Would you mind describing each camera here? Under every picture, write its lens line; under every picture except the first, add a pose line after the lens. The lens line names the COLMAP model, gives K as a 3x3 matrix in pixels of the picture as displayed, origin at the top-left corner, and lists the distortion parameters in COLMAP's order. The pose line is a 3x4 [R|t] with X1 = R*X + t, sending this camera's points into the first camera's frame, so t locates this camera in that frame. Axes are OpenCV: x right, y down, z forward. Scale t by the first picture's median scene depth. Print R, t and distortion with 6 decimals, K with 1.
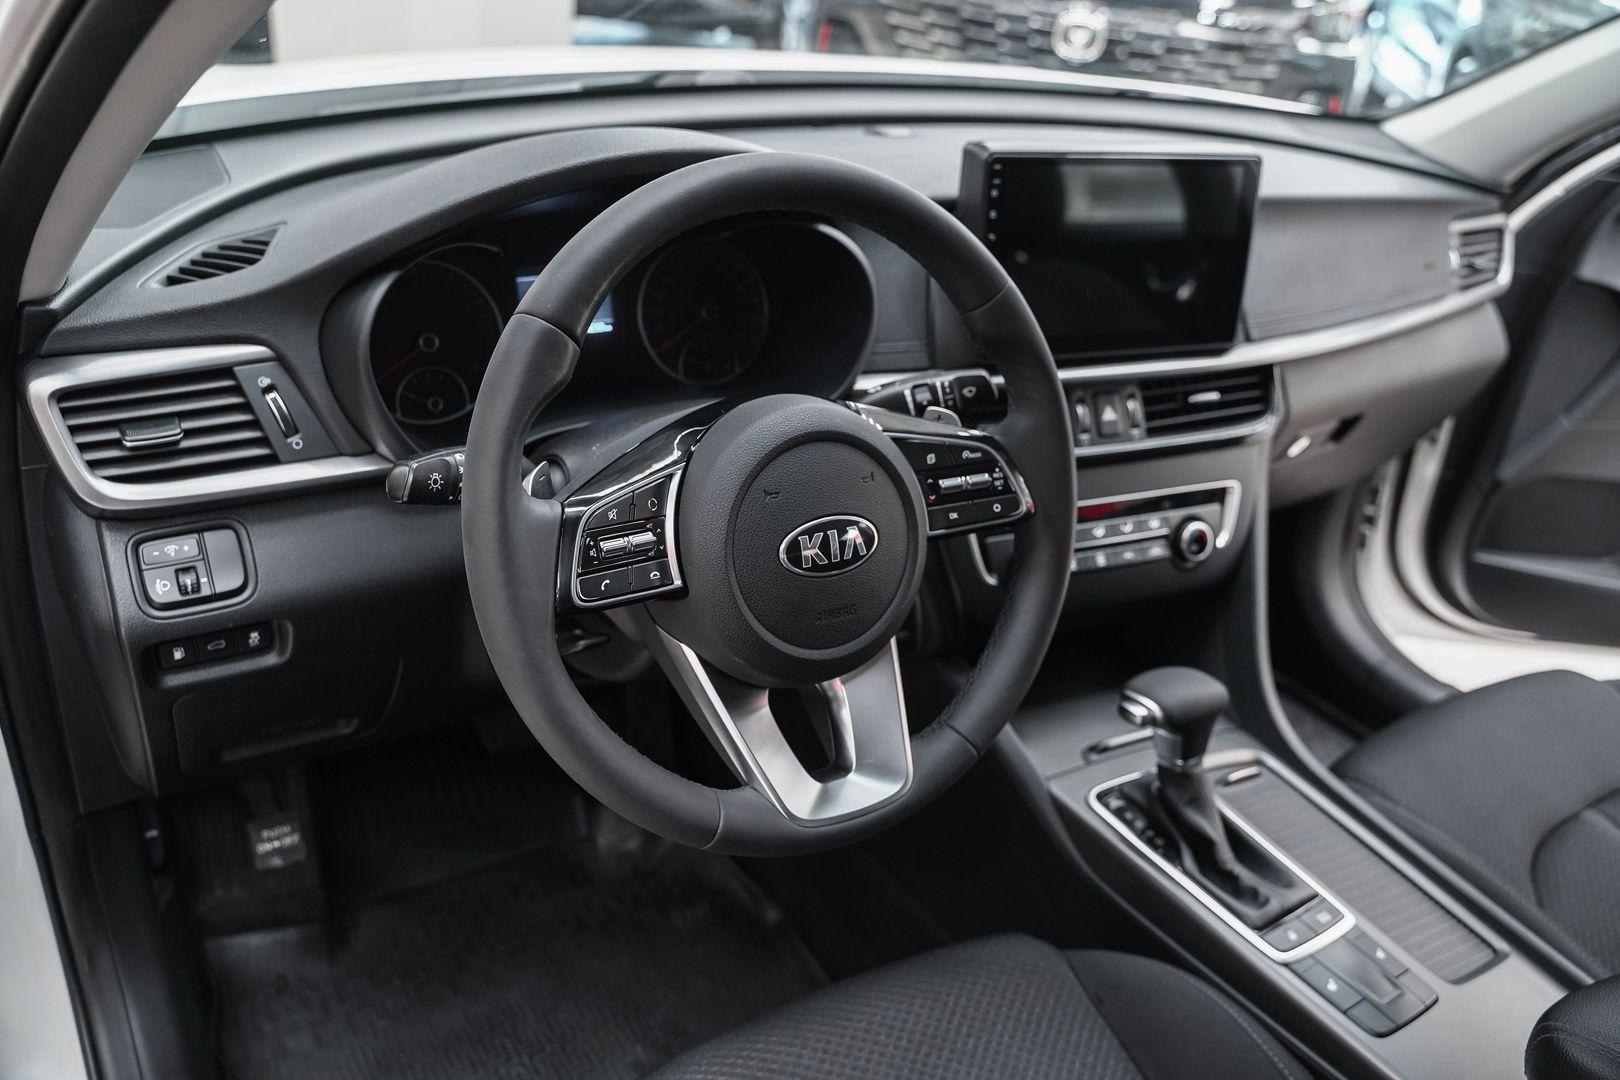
lens RADIAL K [[1298.5, 0, 803.8], [0, 1298.5, 550.3], [0, 0, 1]] dist [-0.117096, 0.088934]
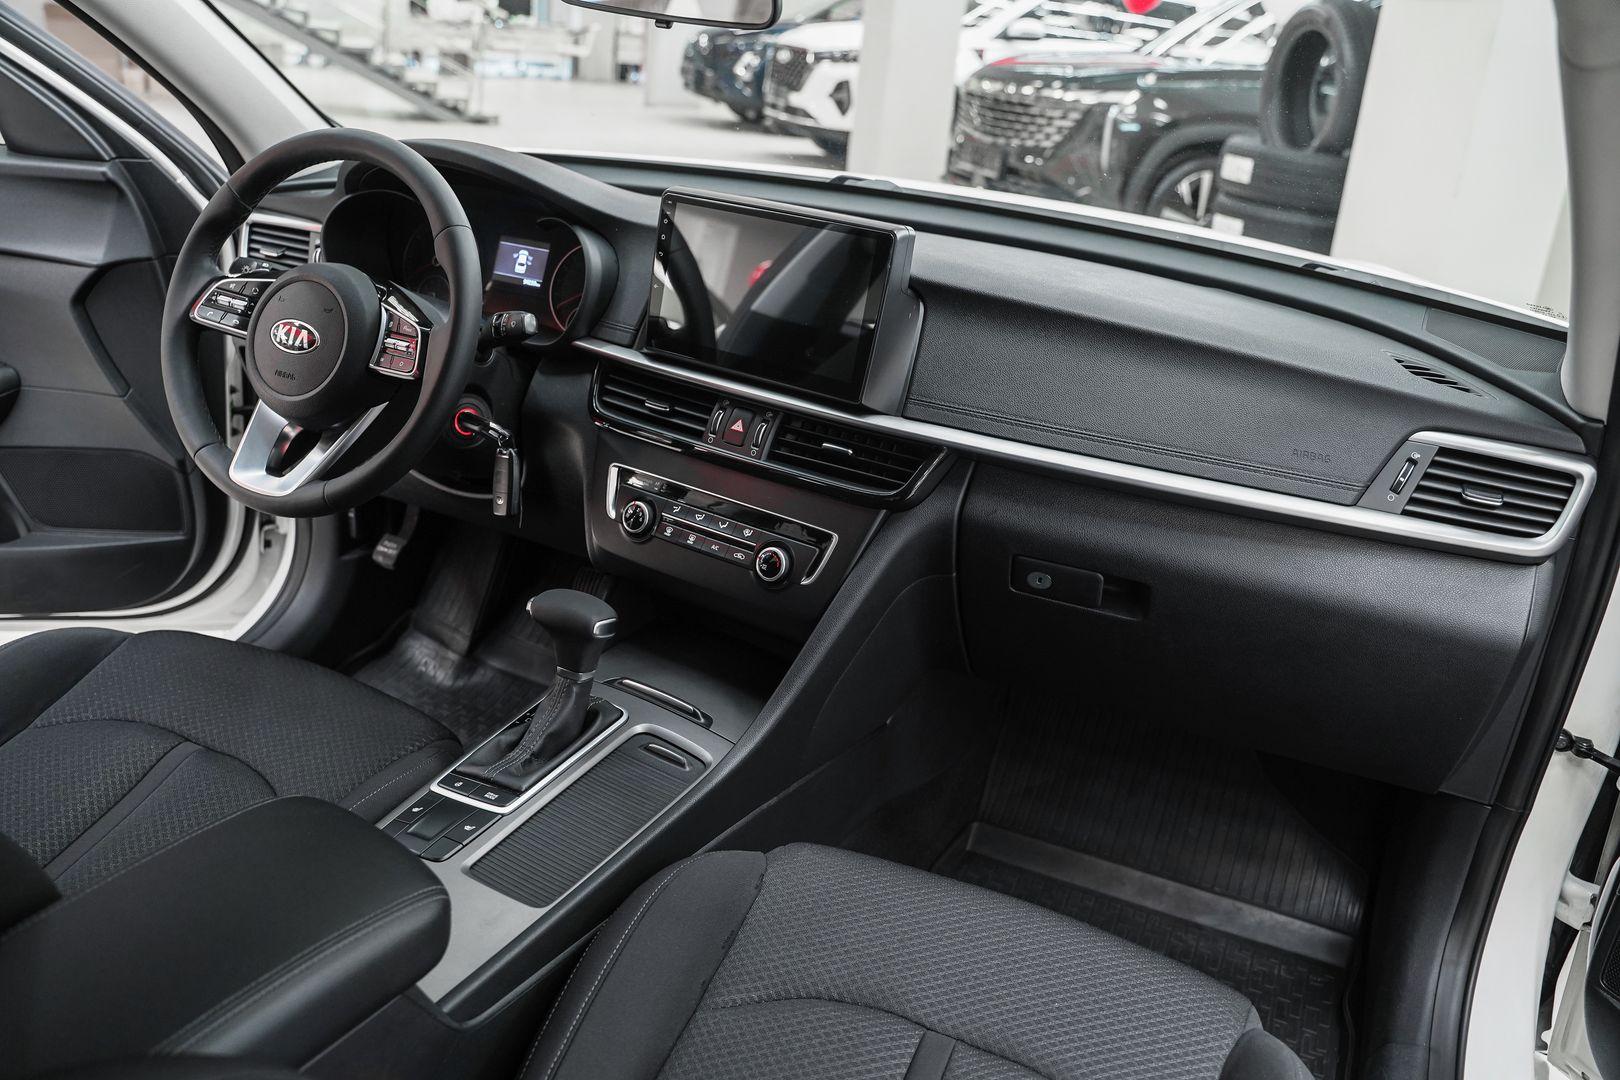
lens RADIAL K [[1298.5, 0, 802.1], [0, 1298.5, 538.6], [0, 0, 1]] dist [-0.117096, 0.088934]
pose [[0.534000, 0.280487, -0.797603, 1.292281], [-0.436447, 0.899408, 0.024084, -0.069645], [0.724126, 0.335250, 0.602701, 0.373950]]
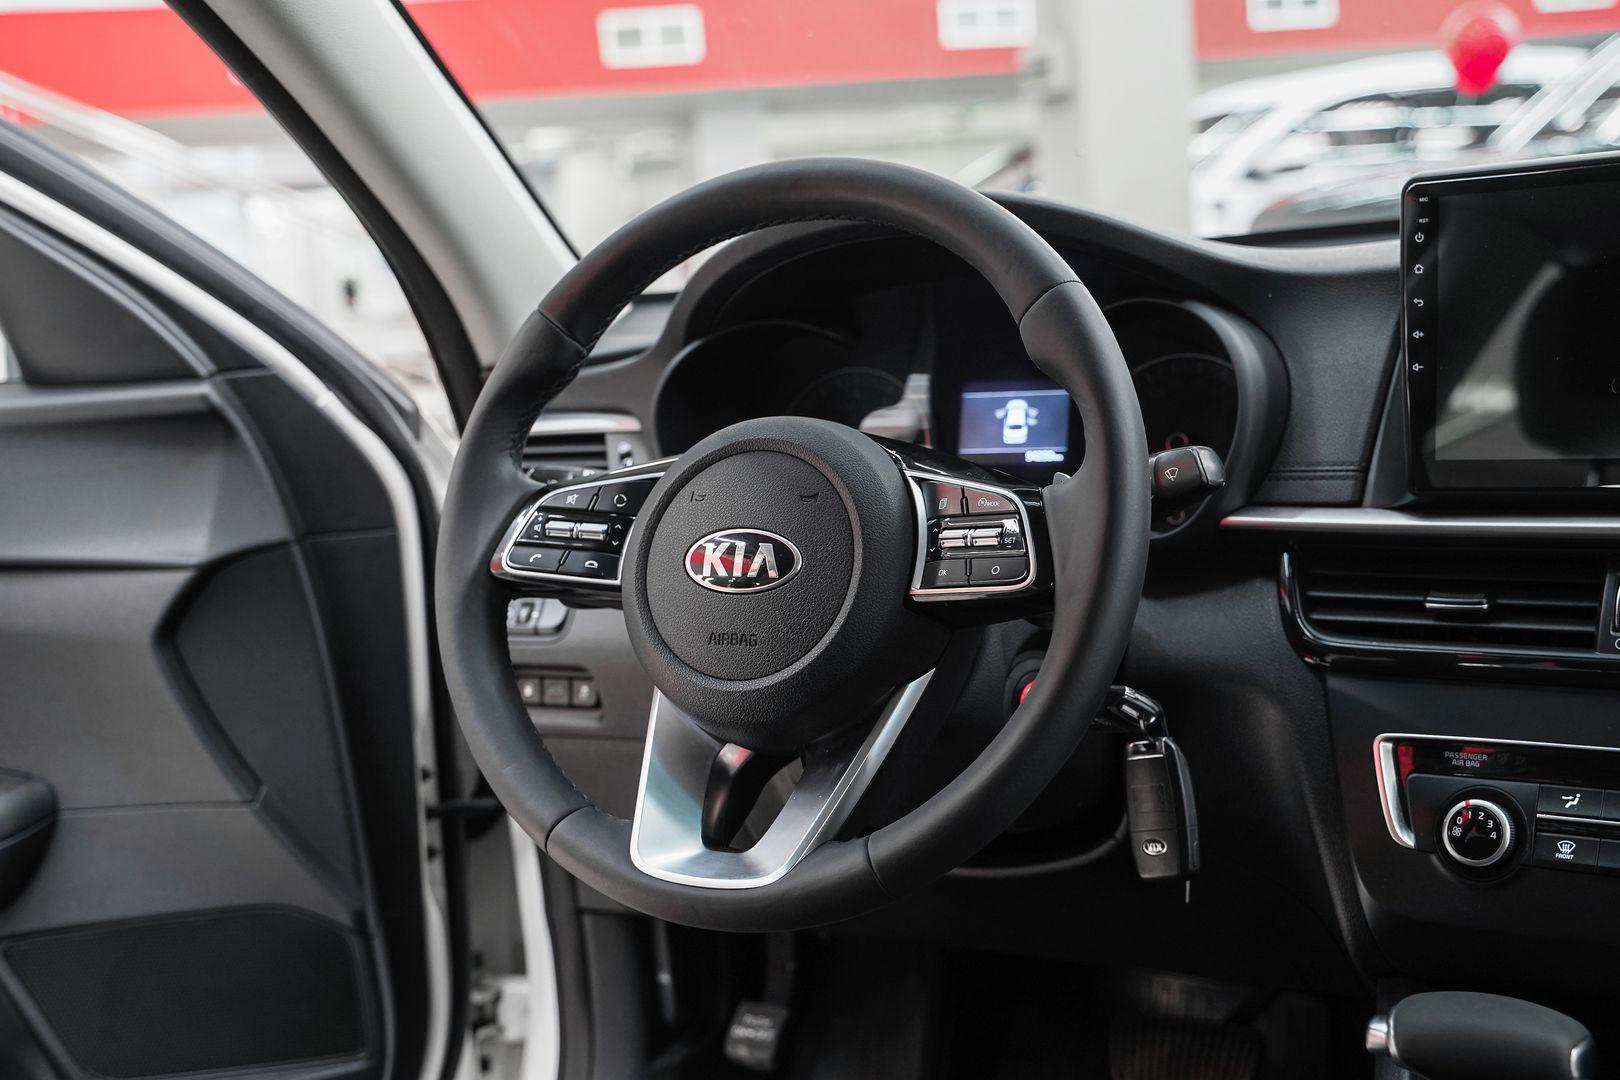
lens RADIAL K [[1997.9, 0, 775.6], [0, 1997.9, 526.8], [0, 0, 1]] dist [0.023242, 0.000000]
pose [[0.478901, -0.008429, -0.877828, 0.851326], [-0.301591, 0.937512, -0.173536, 0.141454], [0.824437, 0.347851, 0.446433, 0.275850]]
